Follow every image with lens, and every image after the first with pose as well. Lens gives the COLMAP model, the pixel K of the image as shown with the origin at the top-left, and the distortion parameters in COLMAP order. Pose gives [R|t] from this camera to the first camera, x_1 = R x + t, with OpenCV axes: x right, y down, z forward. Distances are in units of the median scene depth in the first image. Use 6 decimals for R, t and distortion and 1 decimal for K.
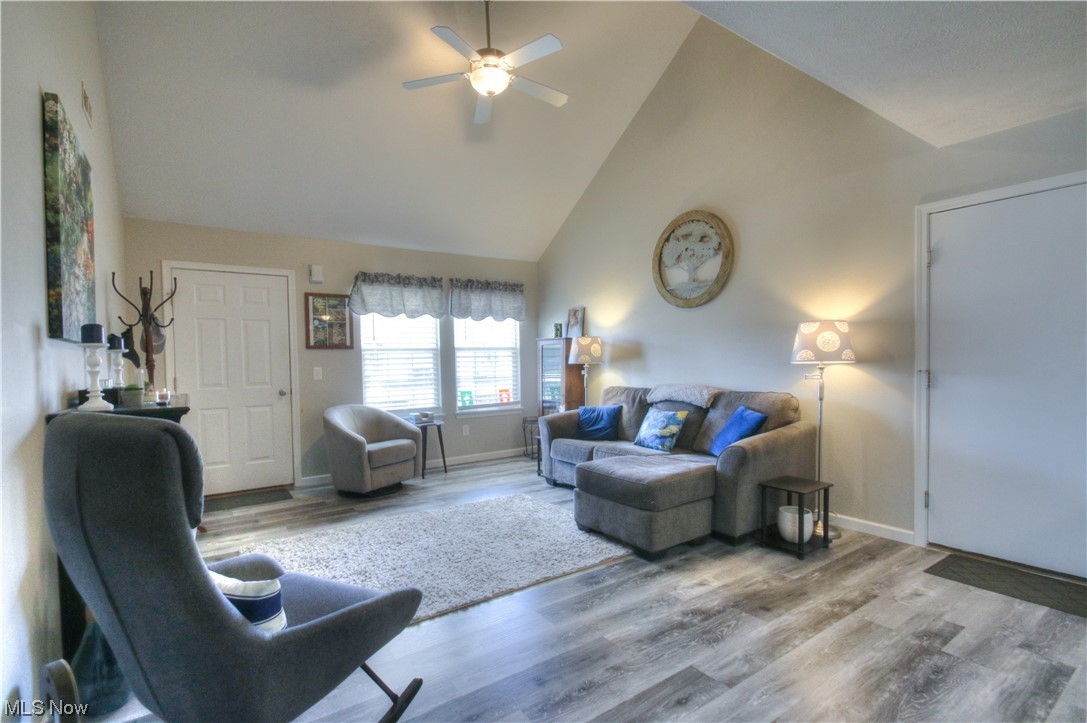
lens RADIAL K [[502.0, 0, 529.5], [0, 502.0, 374.9], [0, 0, 1]] dist [0.004876, -0.012465]
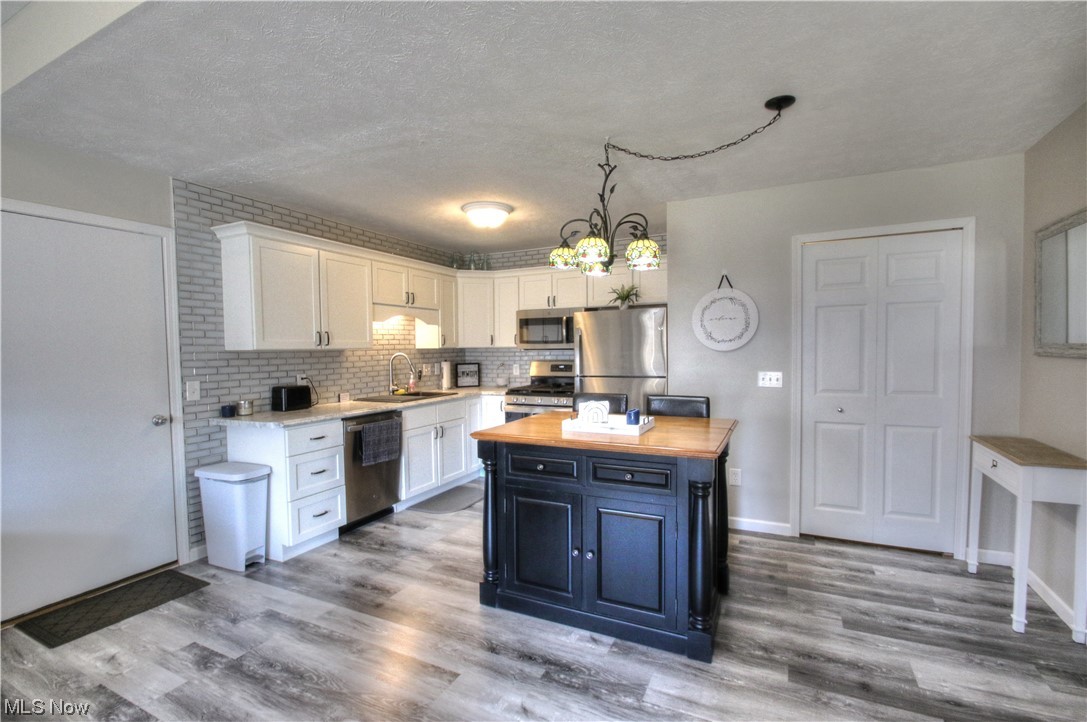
lens RADIAL K [[502.0, 0, 531.3], [0, 502.0, 369.7], [0, 0, 1]] dist [0.004876, -0.012465]
pose [[-0.491187, -0.016280, 0.870902, -0.203022], [0.047798, 0.997815, 0.045611, -0.043874], [-0.869742, 0.064031, -0.489335, 0.443783]]
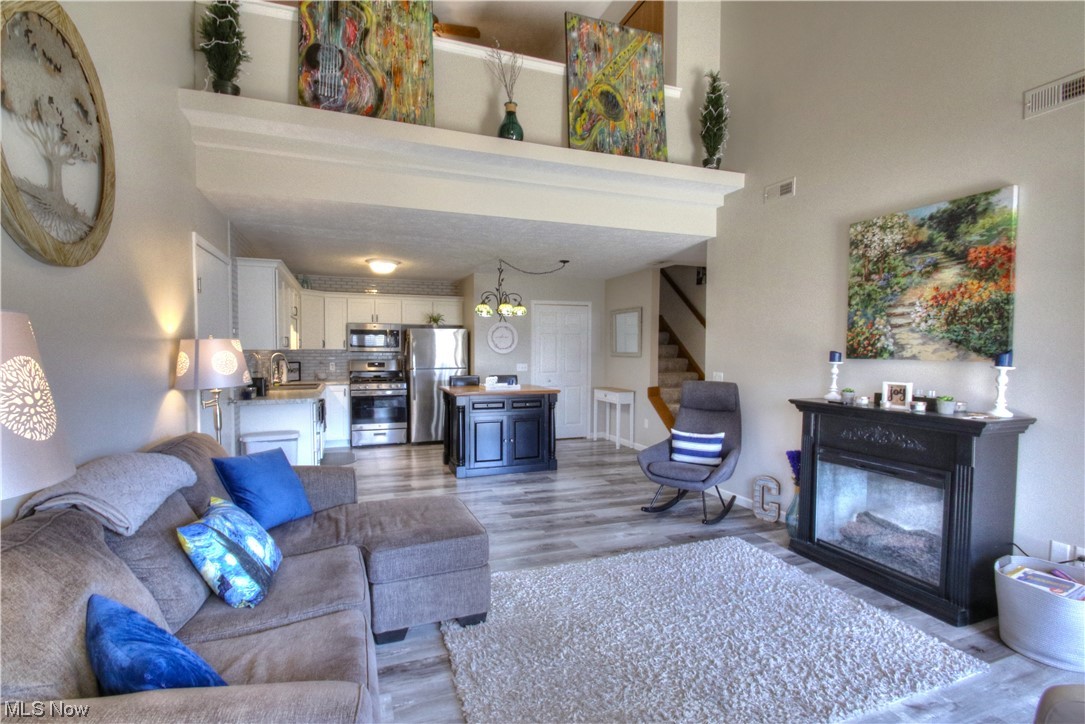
lens RADIAL K [[501.1, 0, 531.6], [0, 501.1, 373.1], [0, 0, 1]] dist [0.004876, -0.012465]
pose [[-0.971391, 0.000862, 0.237483, -0.111721], [0.018933, 0.997091, 0.073825, -0.079195], [-0.236729, 0.076209, -0.968582, 1.361833]]
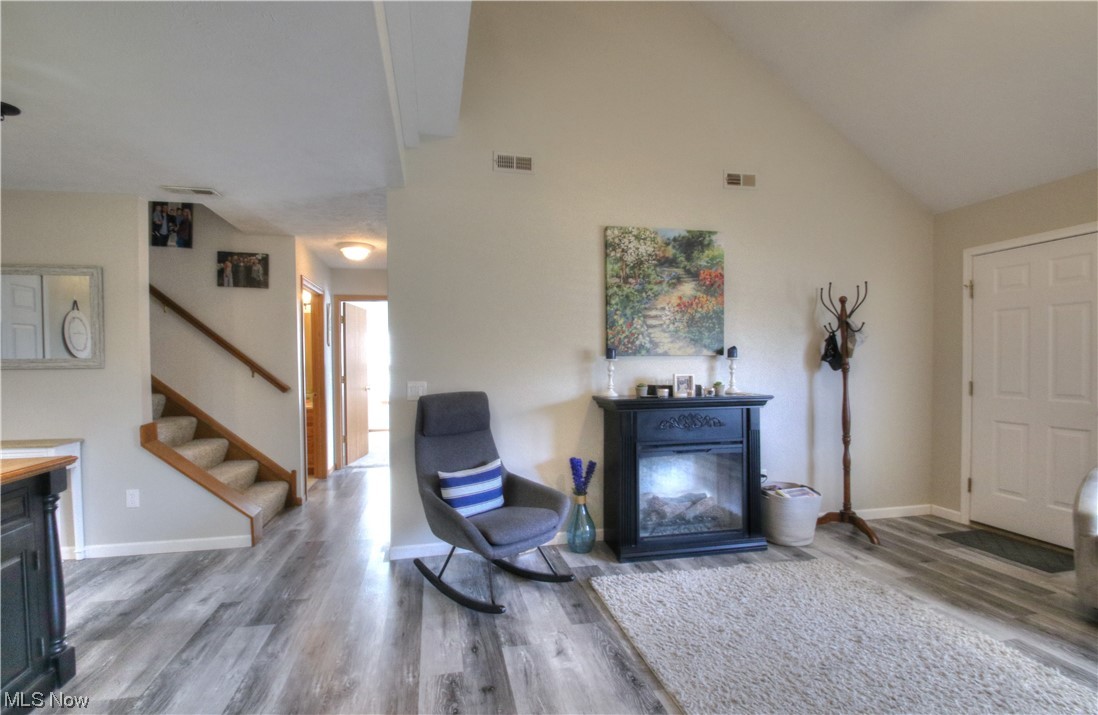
lens RADIAL K [[511.1, 0, 537.0], [0, 511.1, 368.8], [0, 0, 1]] dist [0.001089, -0.008677]
pose [[-0.375173, 0.033596, -0.926346, 0.420294], [-0.012055, 0.999082, 0.041116, -0.044987], [0.926876, 0.026592, -0.374424, 0.657772]]
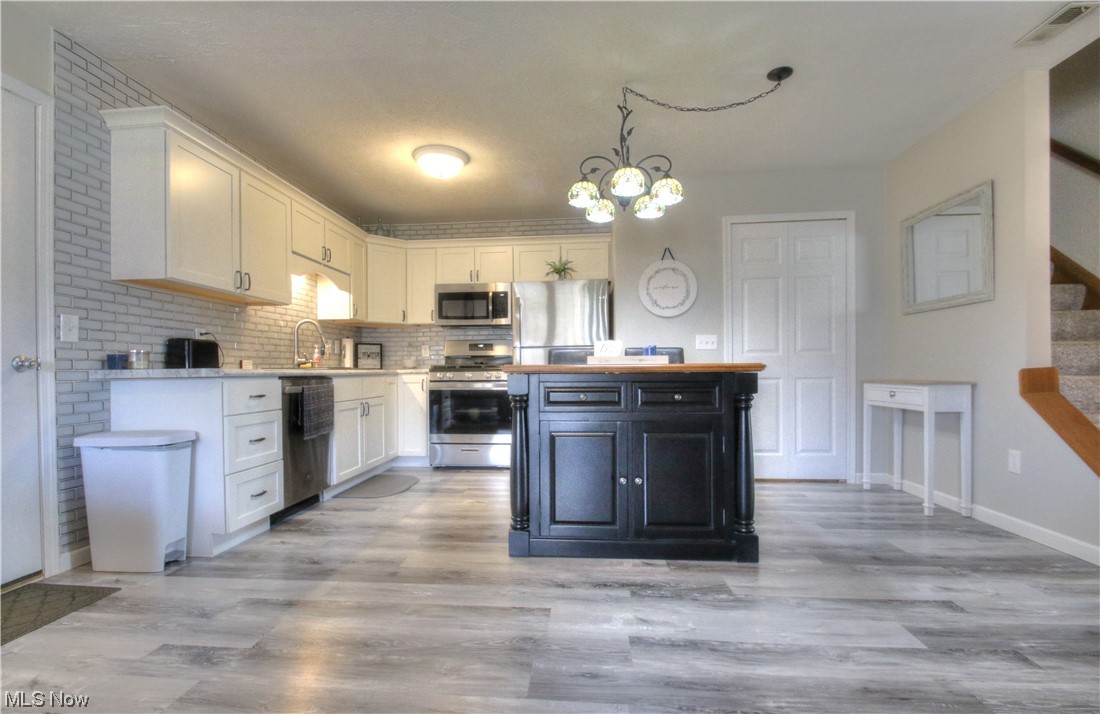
lens RADIAL K [[512.0, 0, 538.7], [0, 512.0, 375.1], [0, 0, 1]] dist [0.001089, -0.008677]
pose [[-0.777515, 0.016263, 0.628654, -0.024764], [0.039688, 0.998942, 0.023243, 0.056130], [-0.627611, 0.043022, -0.777338, 0.631346]]
